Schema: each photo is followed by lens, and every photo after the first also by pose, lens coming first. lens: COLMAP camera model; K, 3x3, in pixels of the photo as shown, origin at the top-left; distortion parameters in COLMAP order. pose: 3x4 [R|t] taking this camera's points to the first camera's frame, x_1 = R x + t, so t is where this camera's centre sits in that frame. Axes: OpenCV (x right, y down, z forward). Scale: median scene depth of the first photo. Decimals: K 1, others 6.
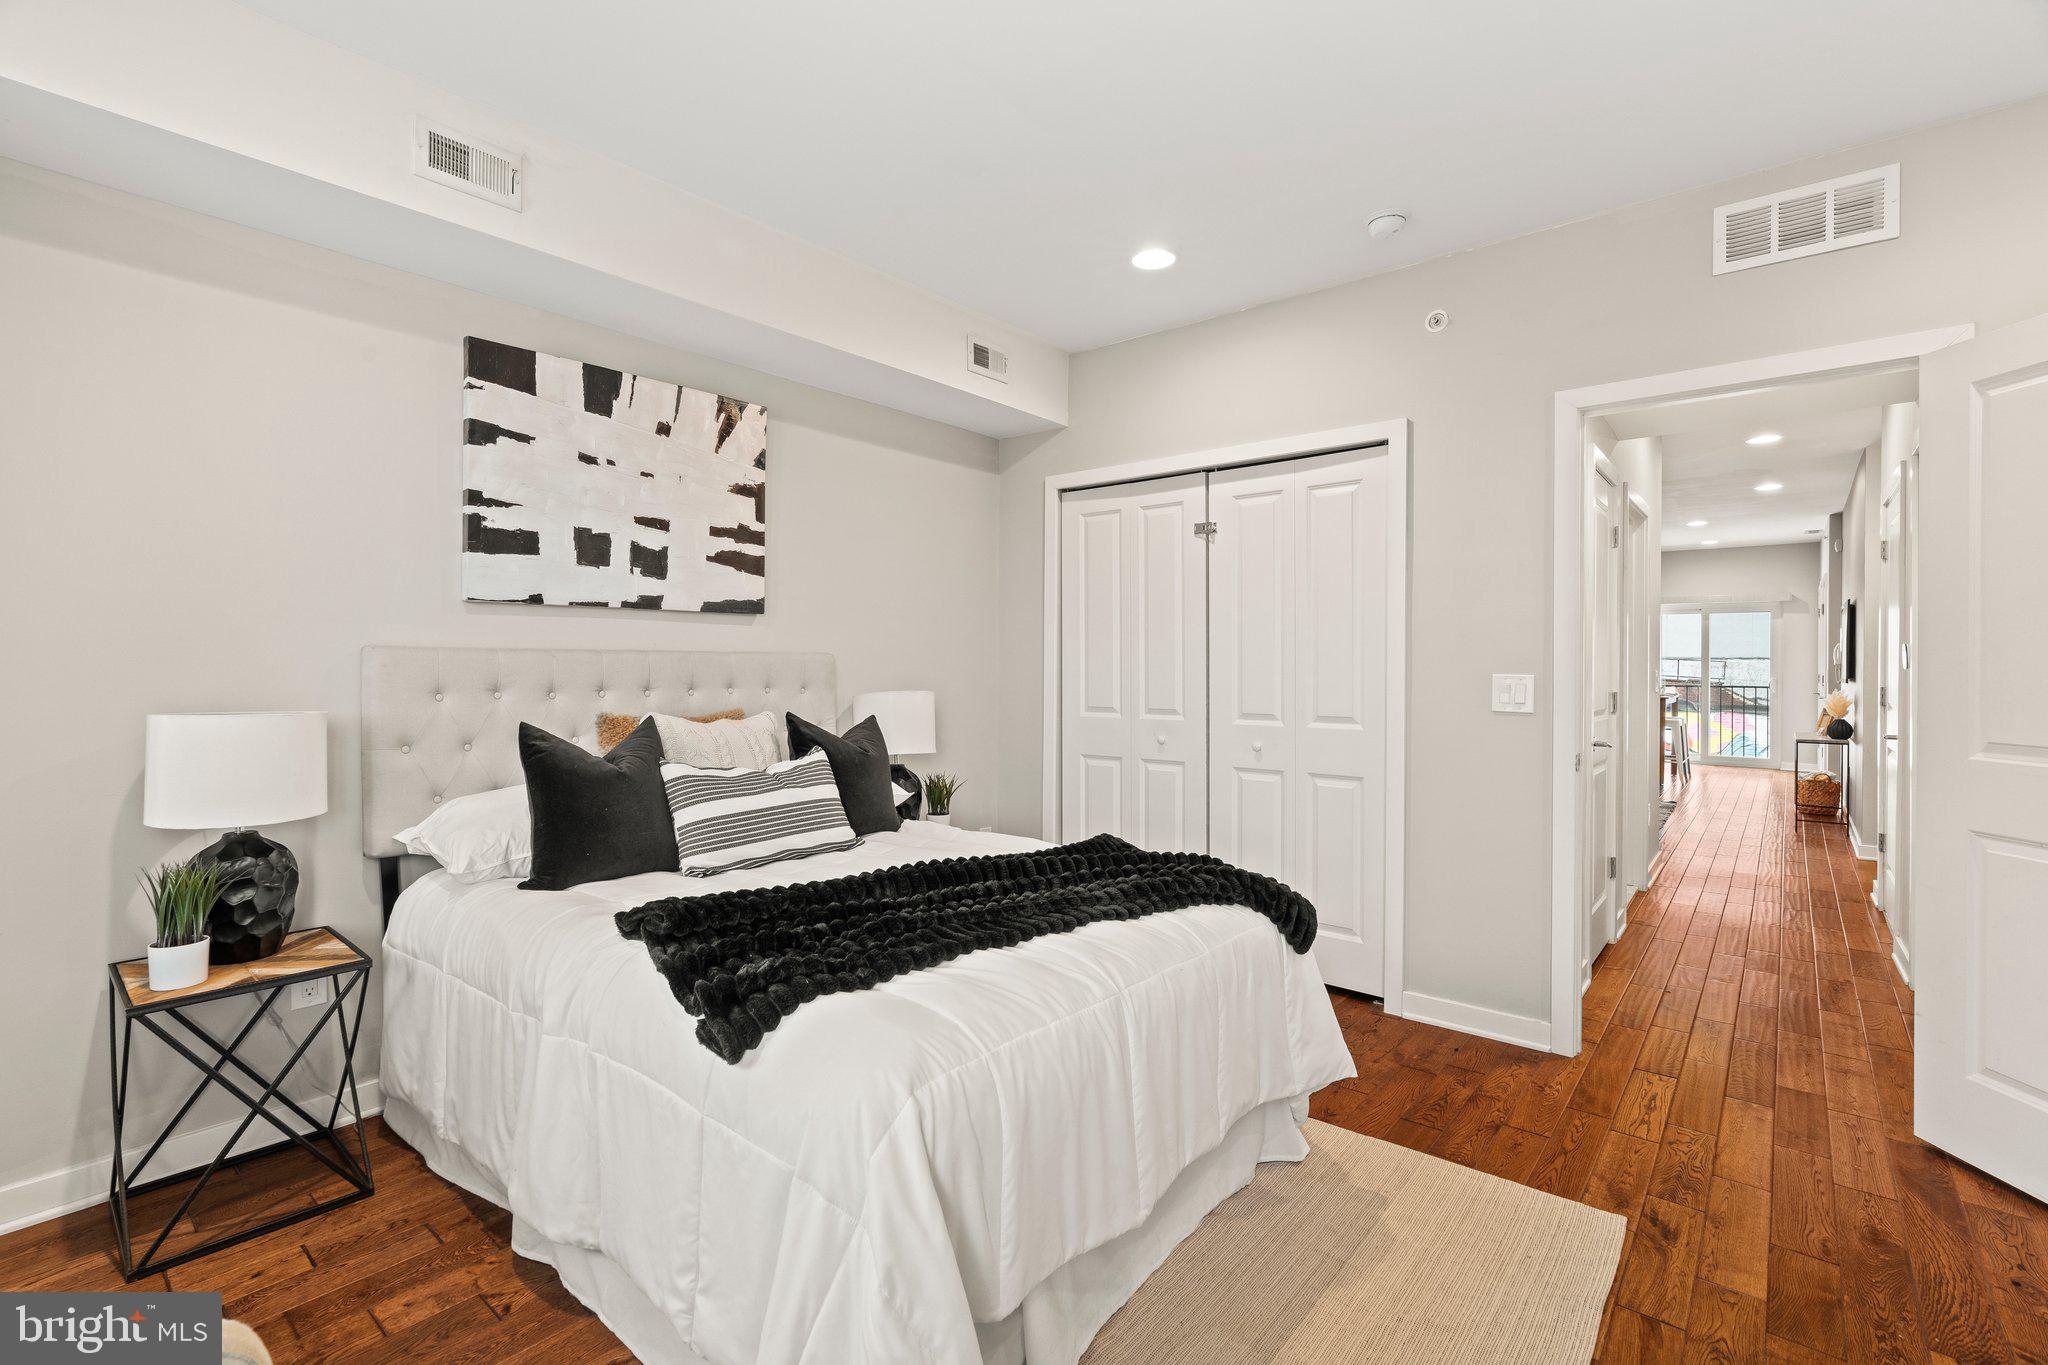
lens RADIAL K [[938.6, 0, 1033.0], [0, 938.6, 659.8], [0, 0, 1]] dist [-0.004611, -0.000584]
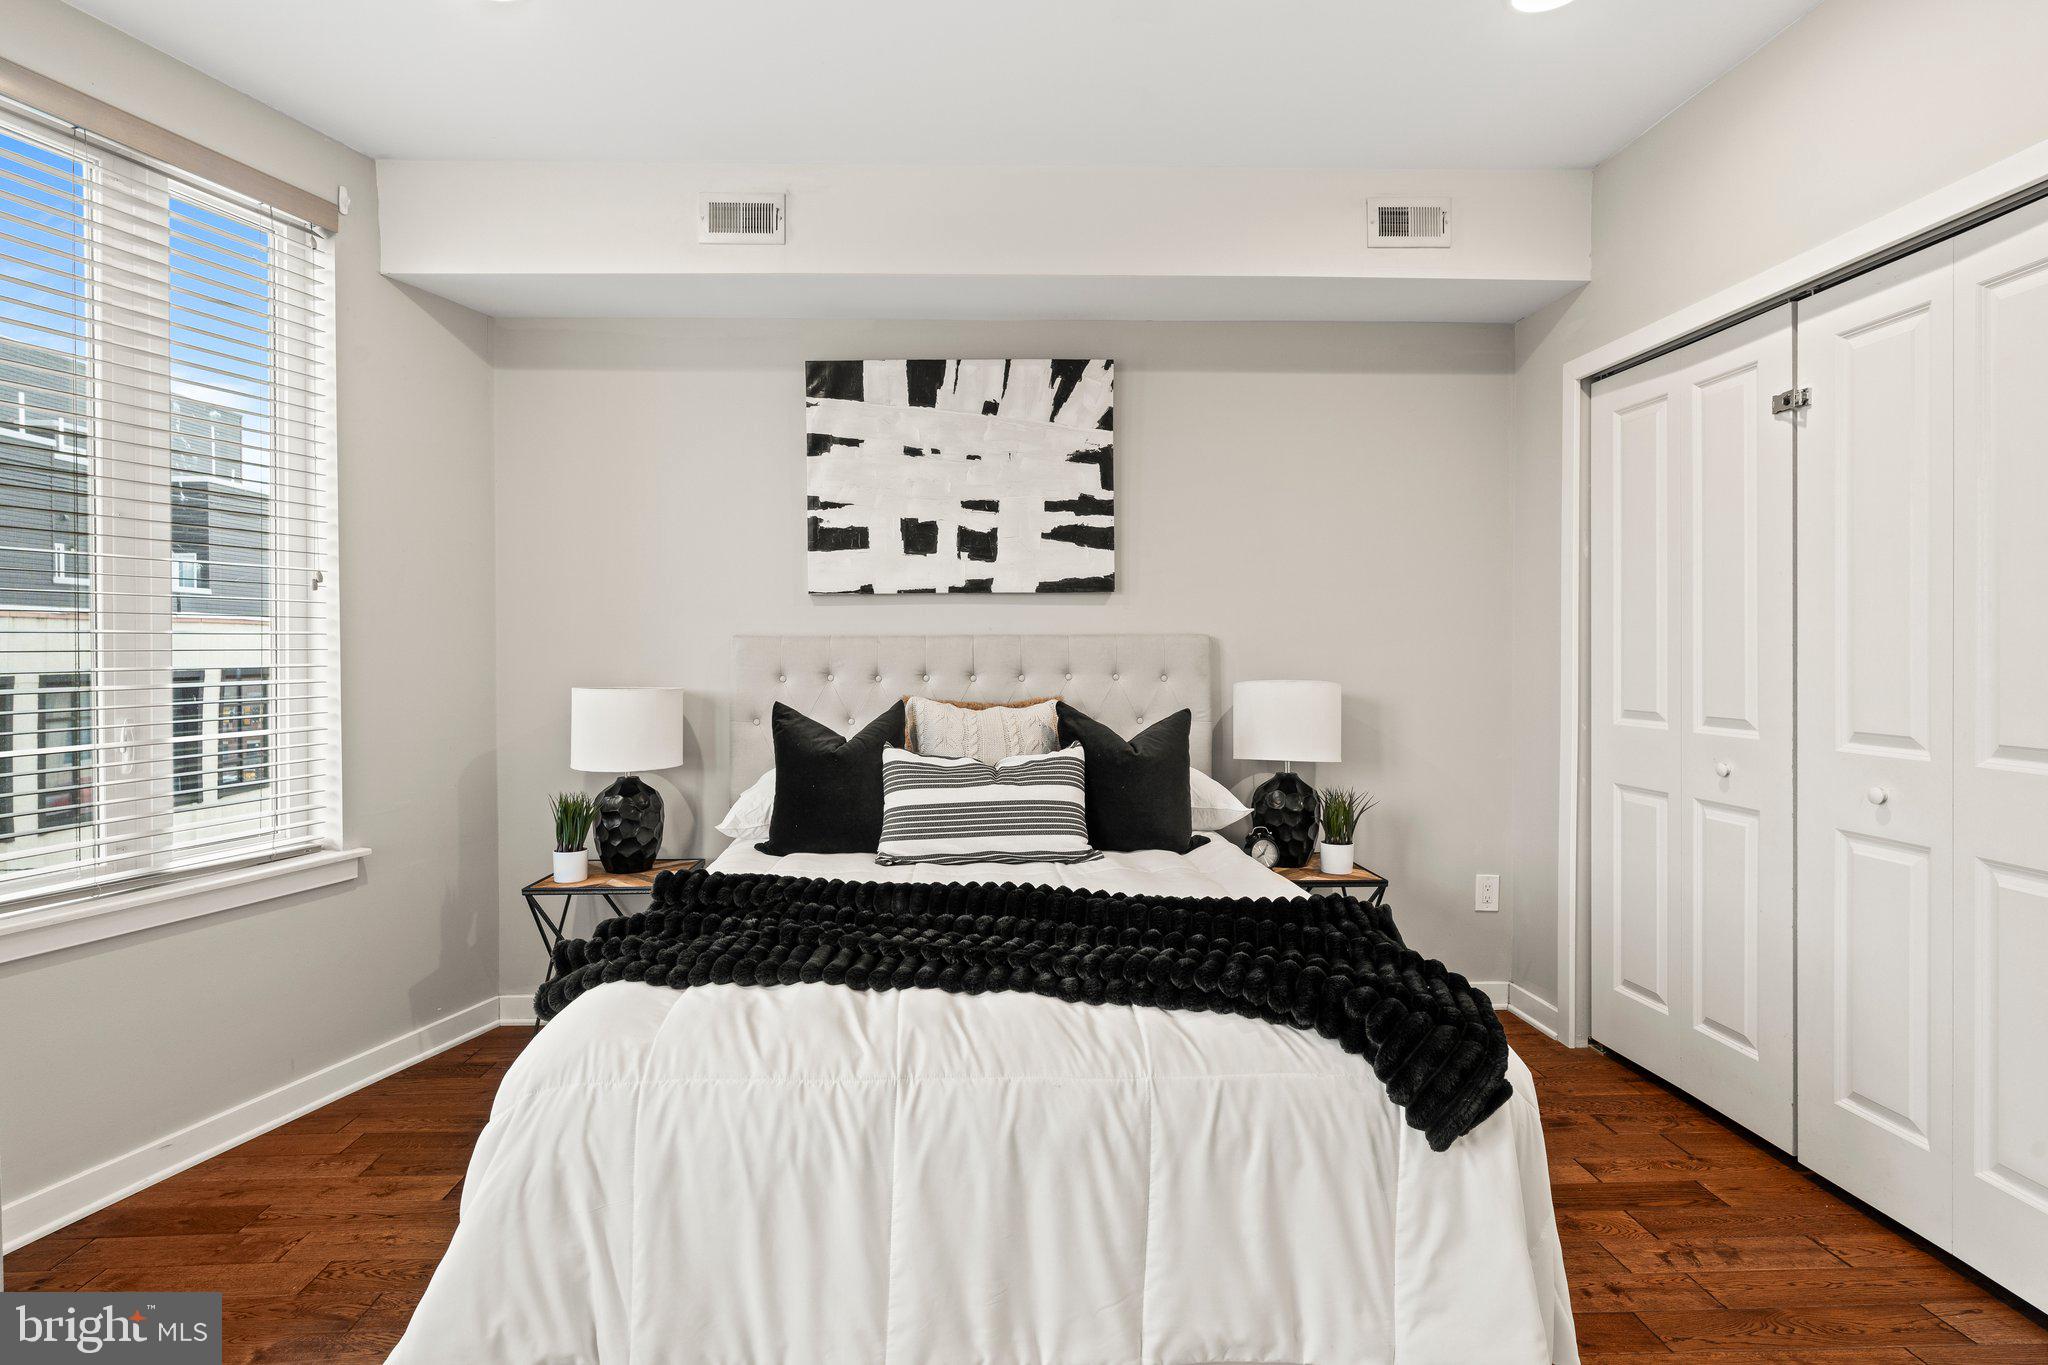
lens RADIAL K [[1051.3, 0, 986.5], [0, 1051.3, 653.0], [0, 0, 1]] dist [-0.001683, 0.000184]
pose [[0.657416, -0.003274, -0.753521, 0.425830], [0.010385, 0.999935, 0.004716, 0.004065], [0.753456, -0.010925, 0.657407, 0.273647]]
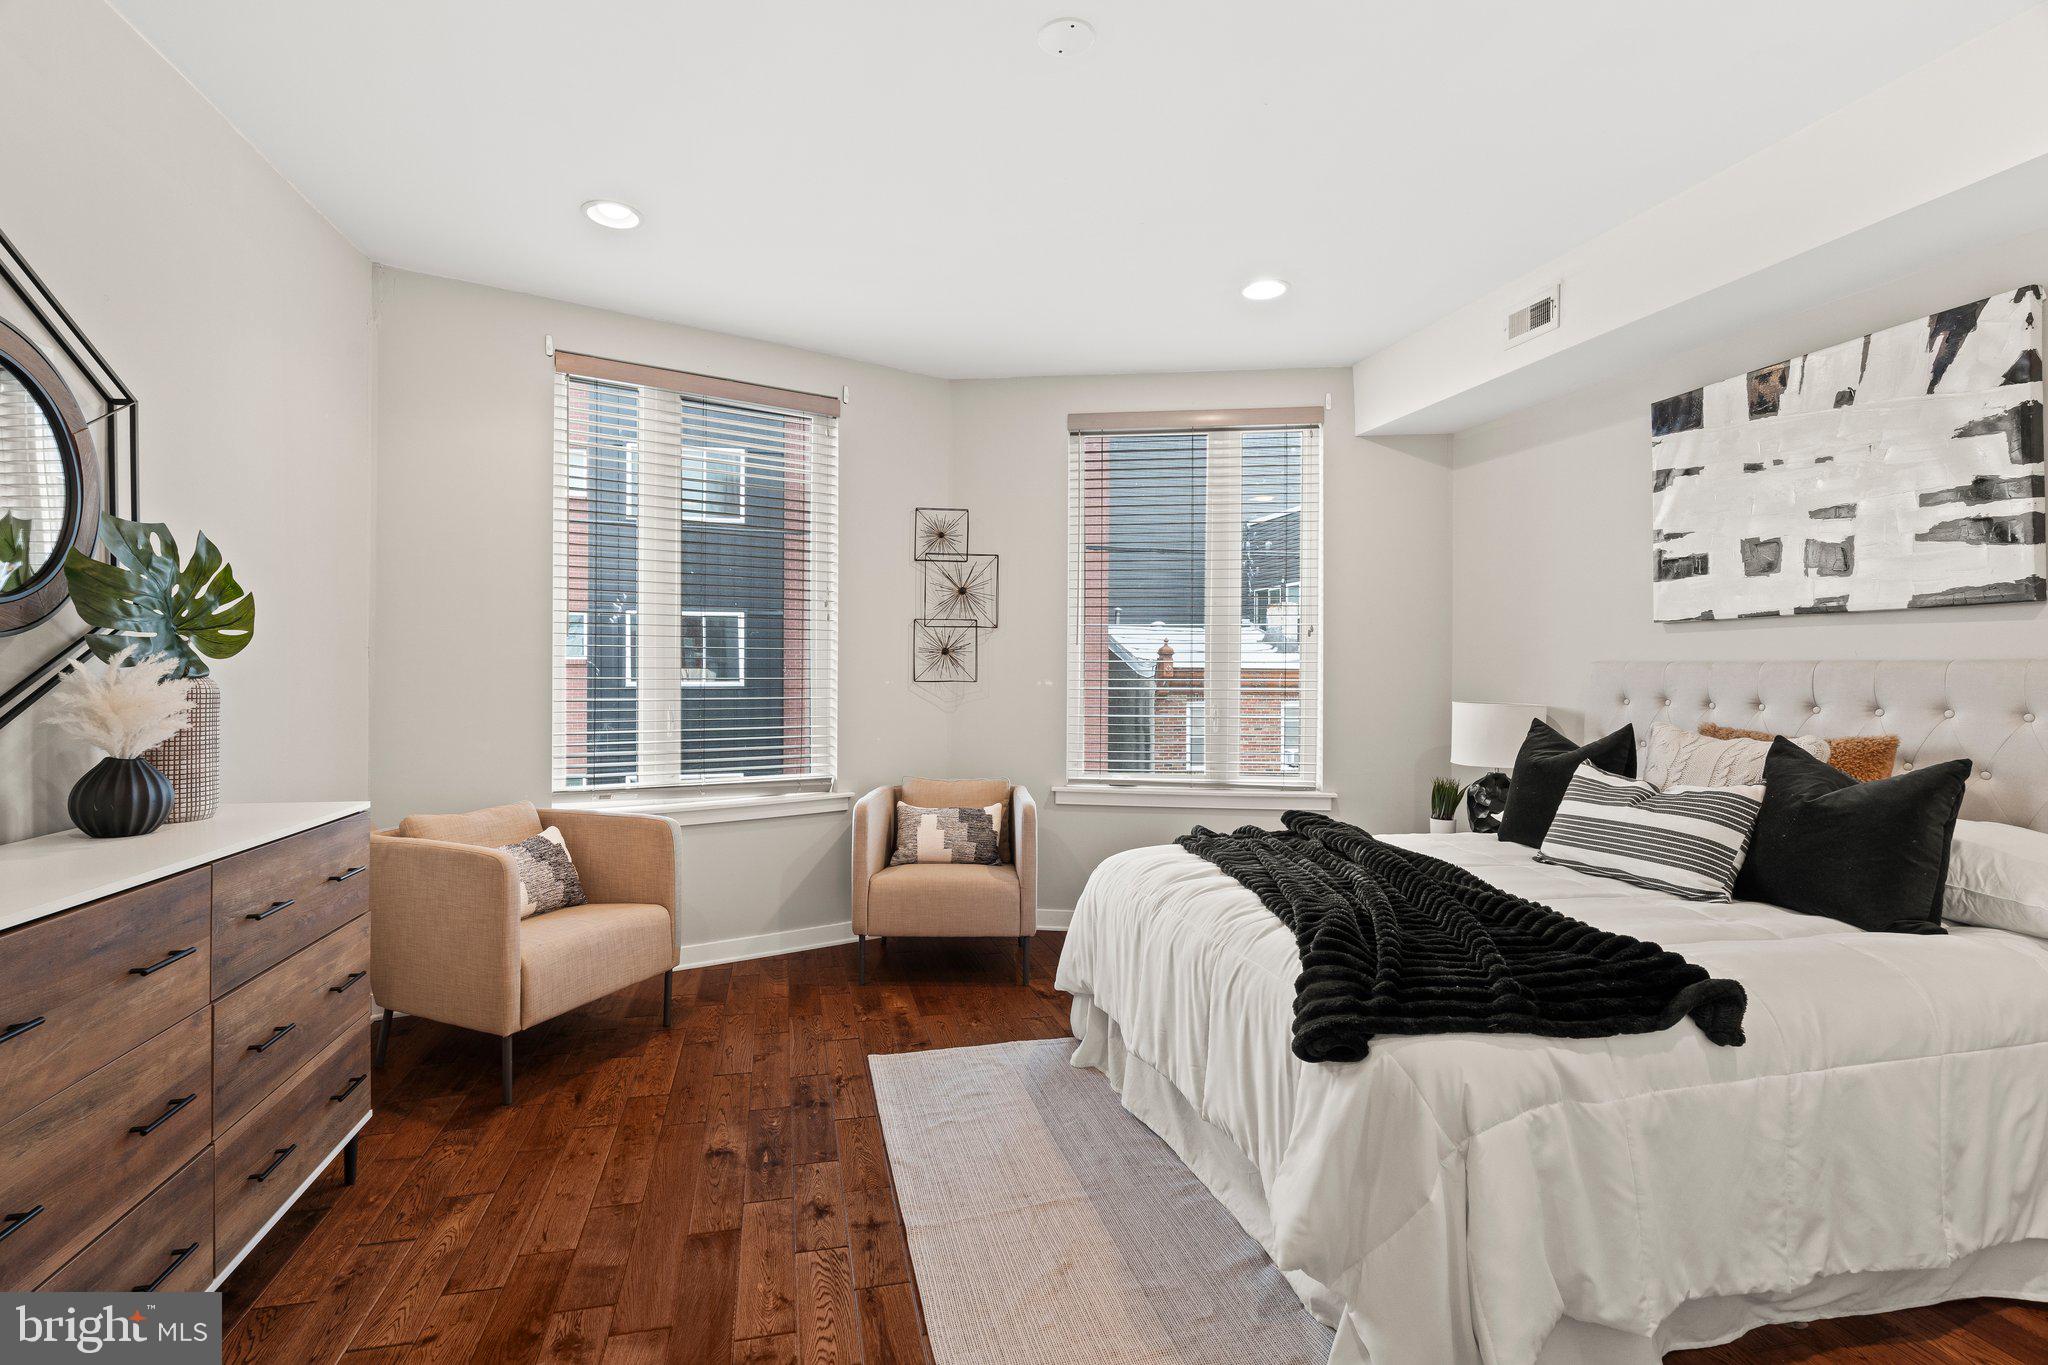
lens RADIAL K [[938.6, 0, 966.8], [0, 938.6, 661.9], [0, 0, 1]] dist [-0.004611, -0.000584]
pose [[-0.636125, -0.015165, -0.771437, 0.749700], [-0.006767, 0.999878, -0.014075, 0.008307], [0.771556, -0.003733, -0.636150, 0.921190]]
